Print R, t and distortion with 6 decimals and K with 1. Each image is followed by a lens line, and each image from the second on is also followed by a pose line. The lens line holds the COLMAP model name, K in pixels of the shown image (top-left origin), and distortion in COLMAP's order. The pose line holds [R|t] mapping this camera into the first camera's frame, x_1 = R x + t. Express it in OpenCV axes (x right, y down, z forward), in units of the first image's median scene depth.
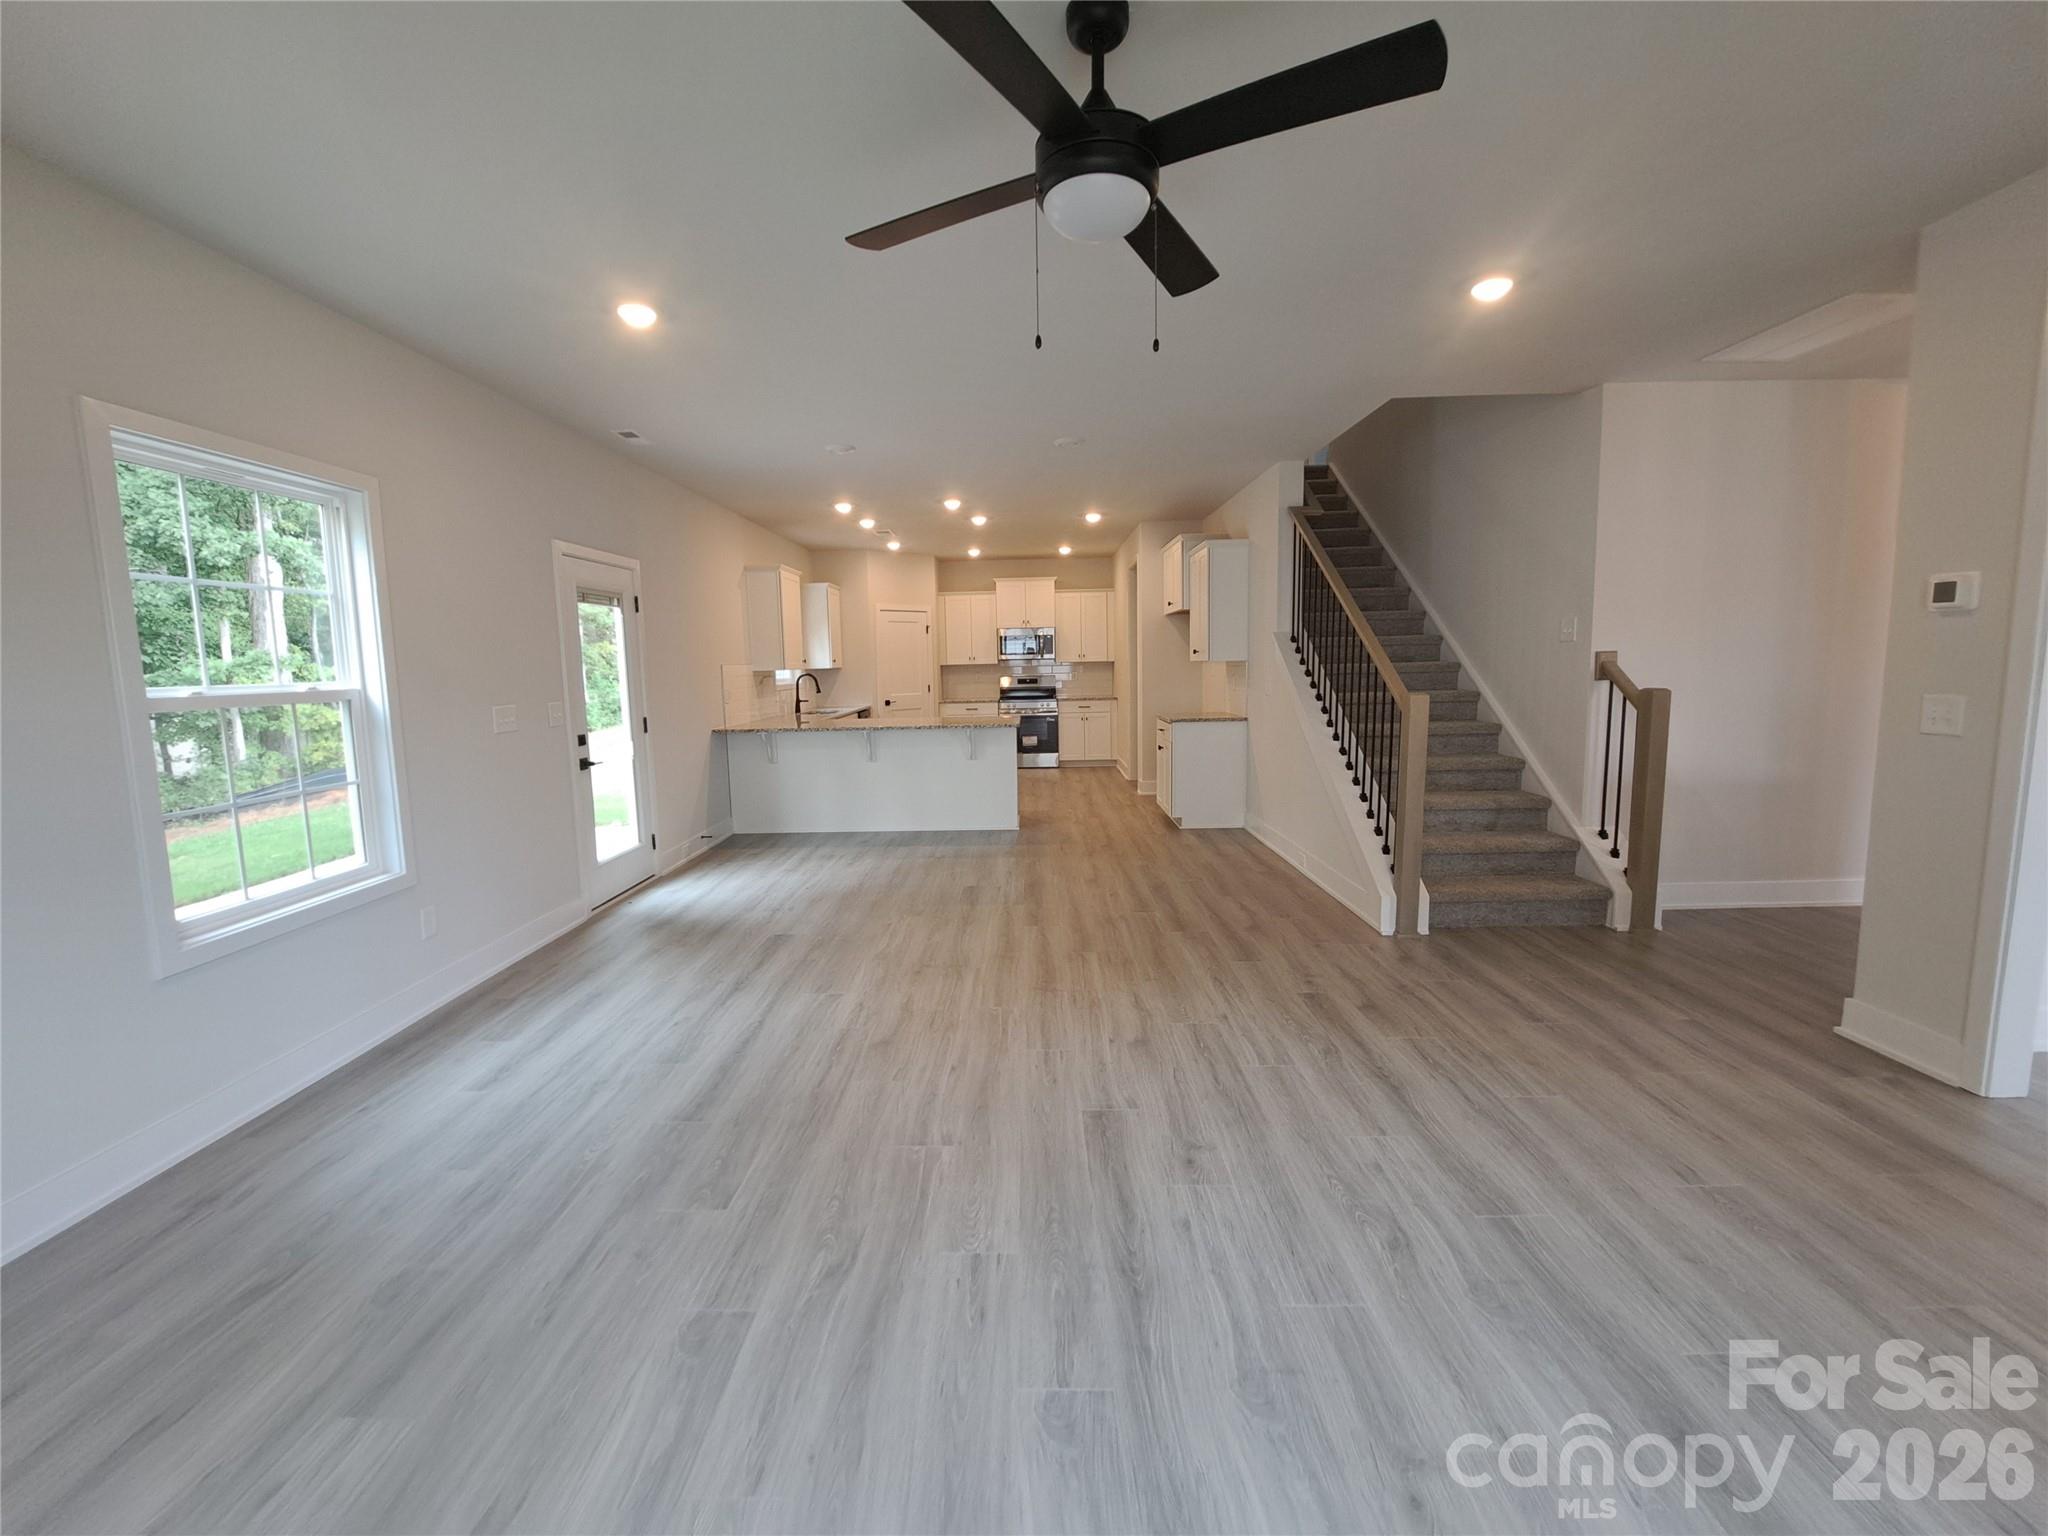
lens RADIAL K [[845.9, 0, 1020.8], [0, 845.9, 763.6], [0, 0, 1]] dist [0.001175, 0.000996]
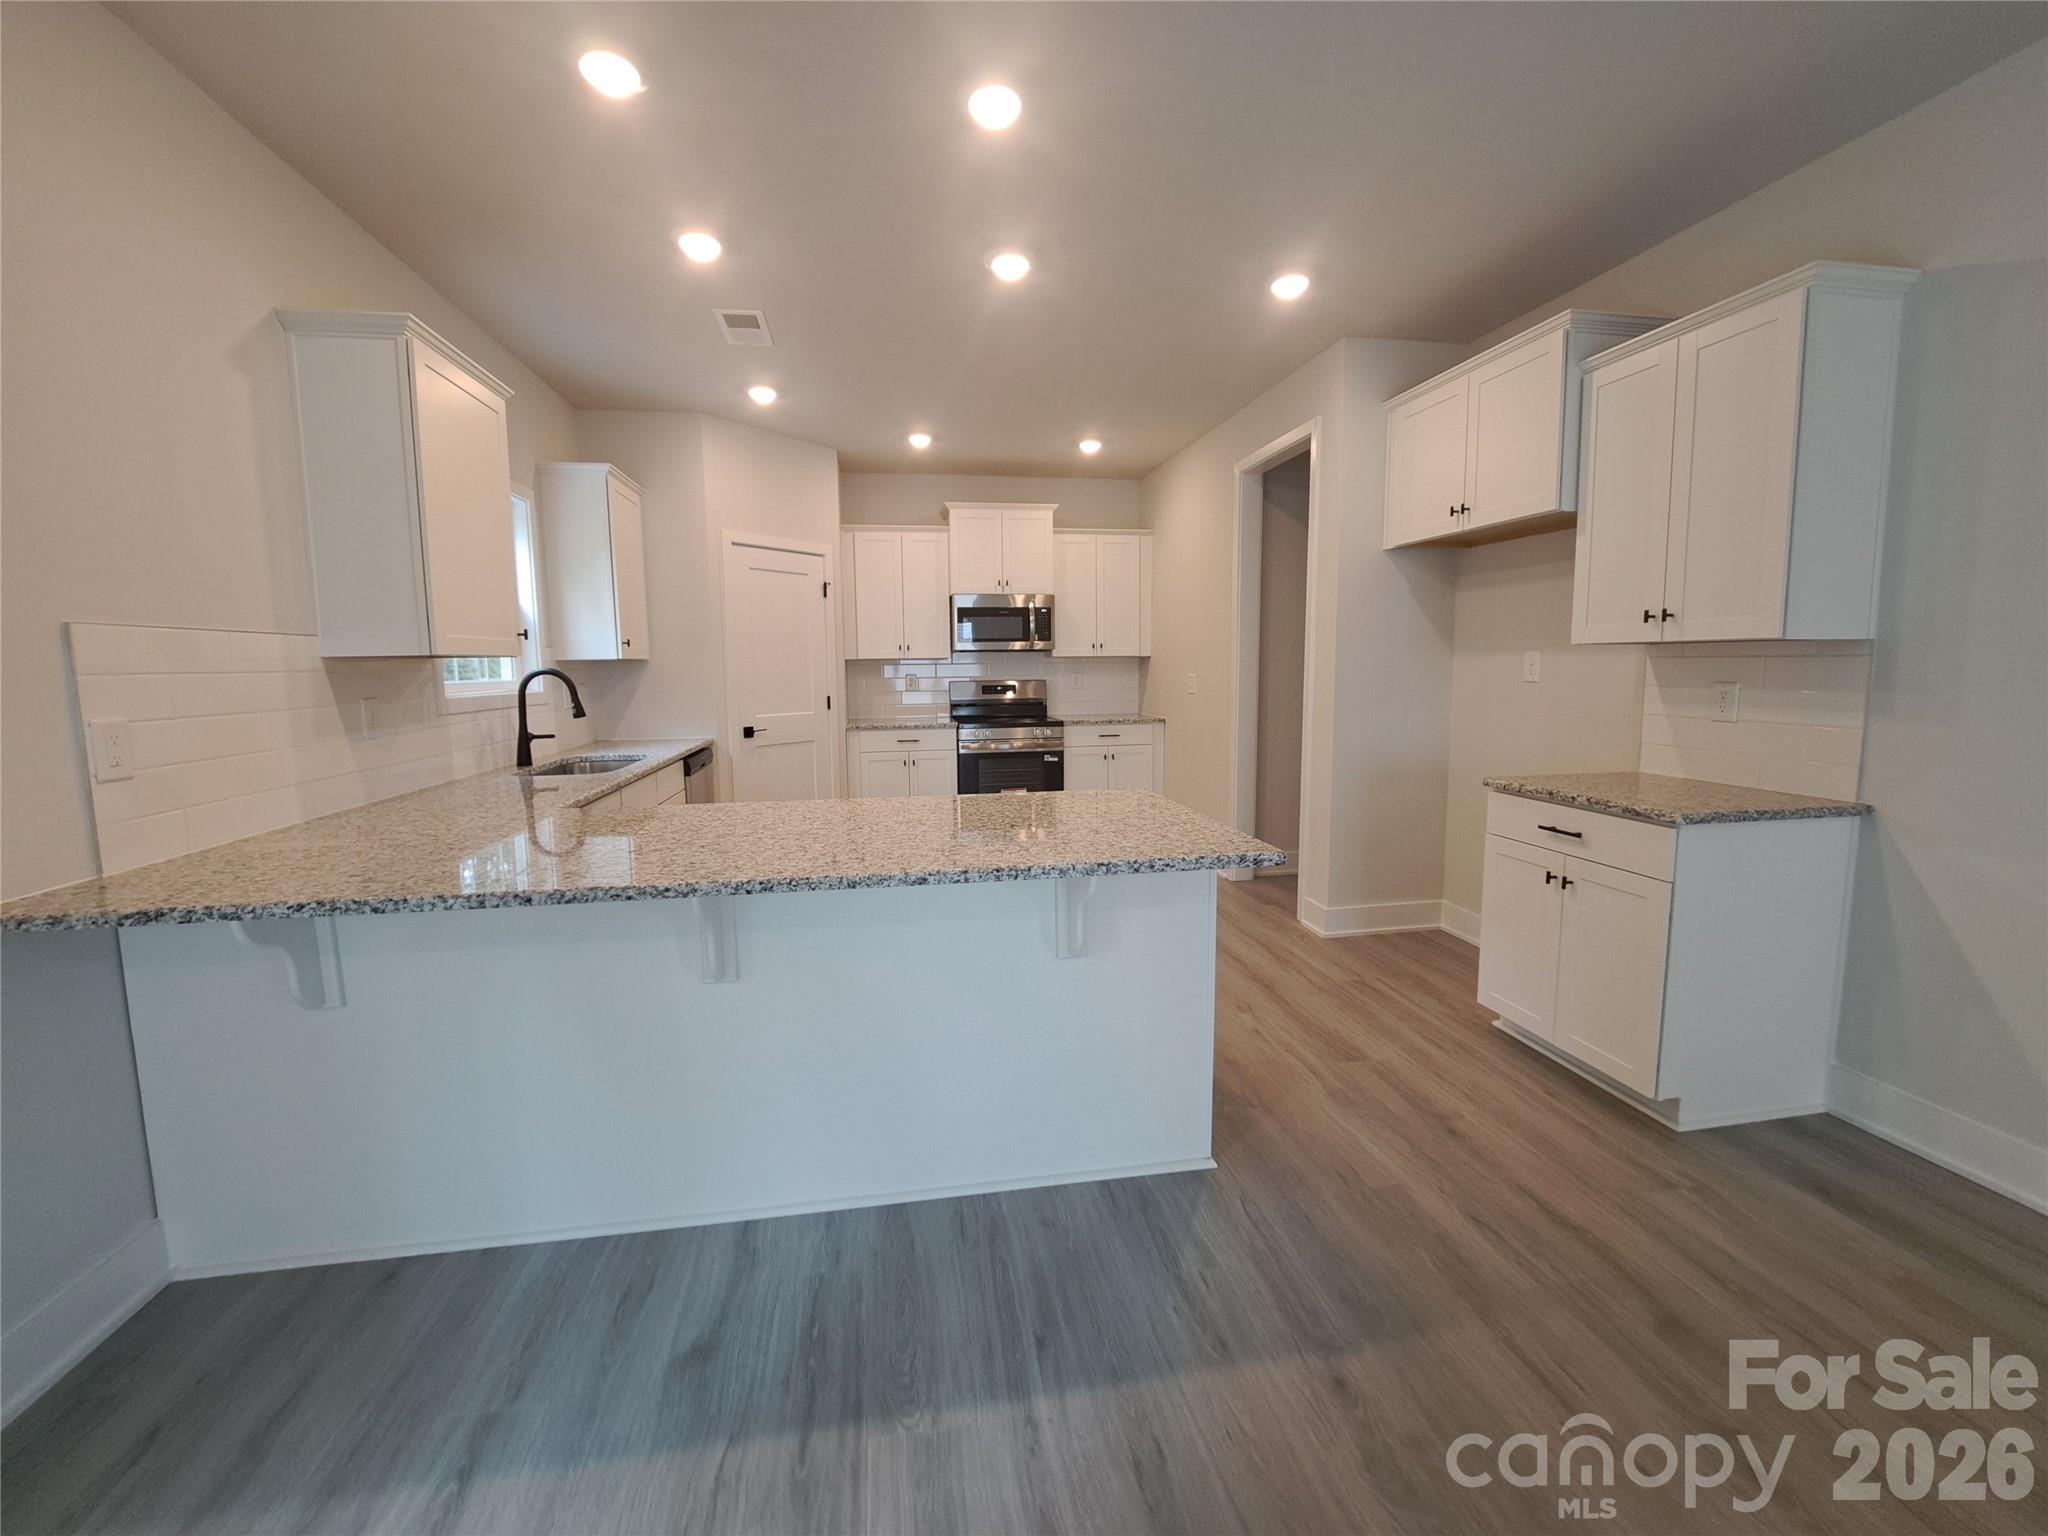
lens RADIAL K [[845.9, 0, 1027.1], [0, 845.9, 765.9], [0, 0, 1]] dist [0.001175, 0.000996]
pose [[0.983104, -0.009854, 0.182782, -0.091030], [0.010708, 0.999936, -0.003685, -0.050265], [-0.182734, 0.005580, 0.983147, 0.502070]]
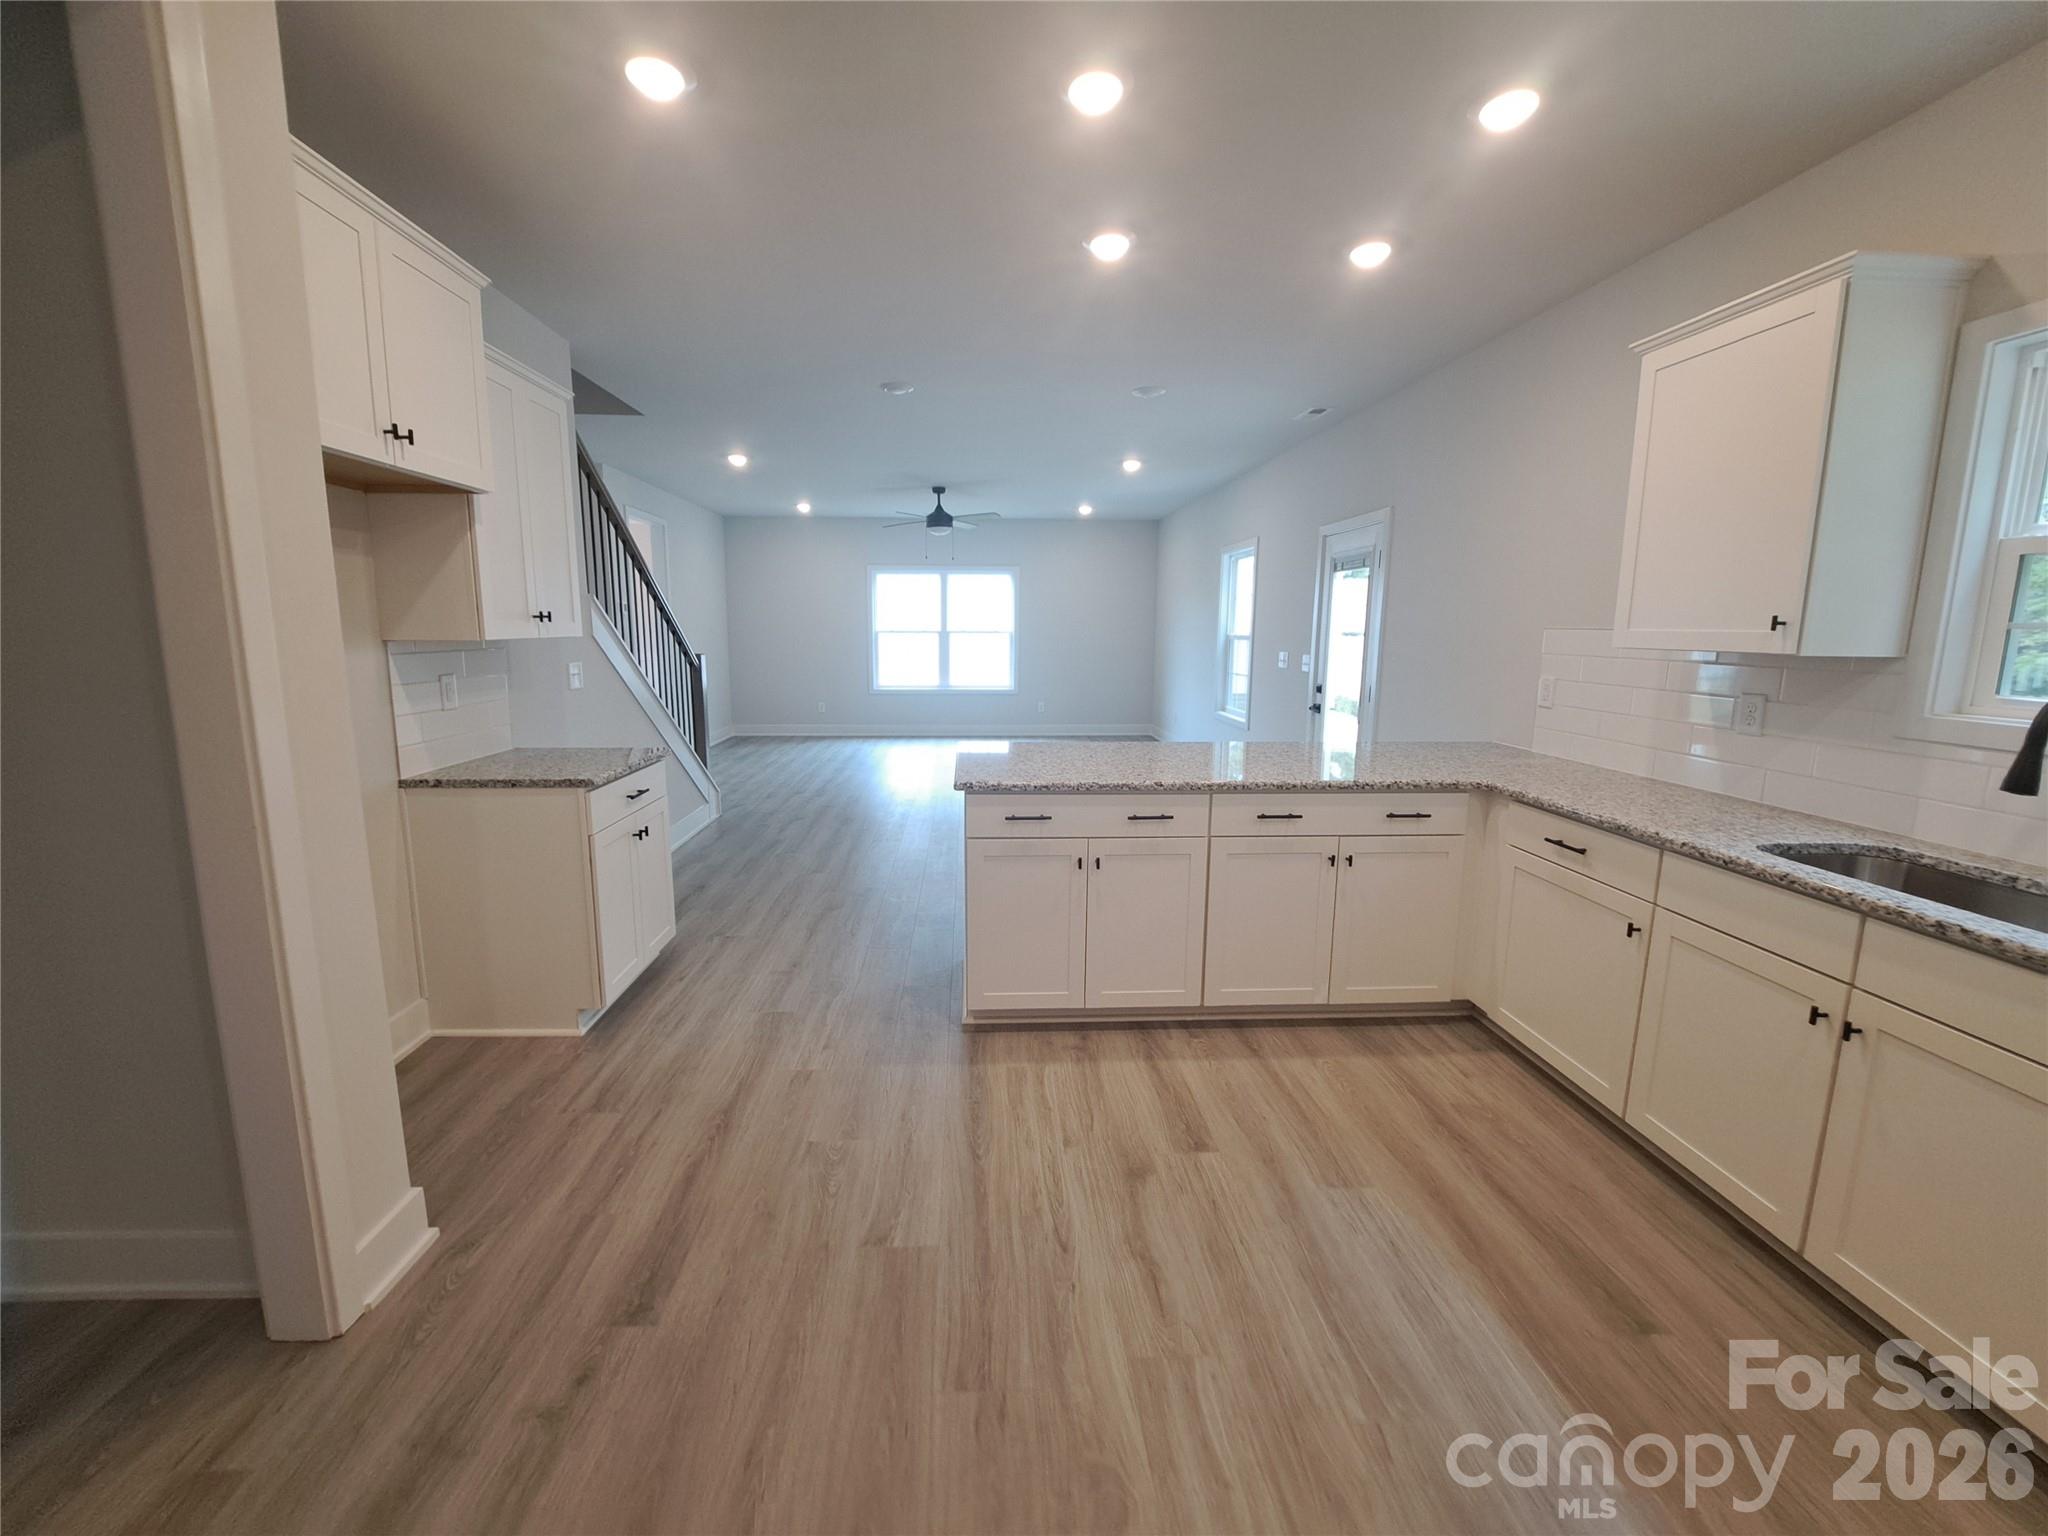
lens RADIAL K [[845.9, 0, 1022.6], [0, 845.9, 759.4], [0, 0, 1]] dist [0.001175, 0.000996]
pose [[-0.997963, 0.025557, -0.058456, -0.009410], [0.007941, 0.958894, 0.283652, -0.129046], [0.063303, 0.282610, -0.957144, 1.028969]]
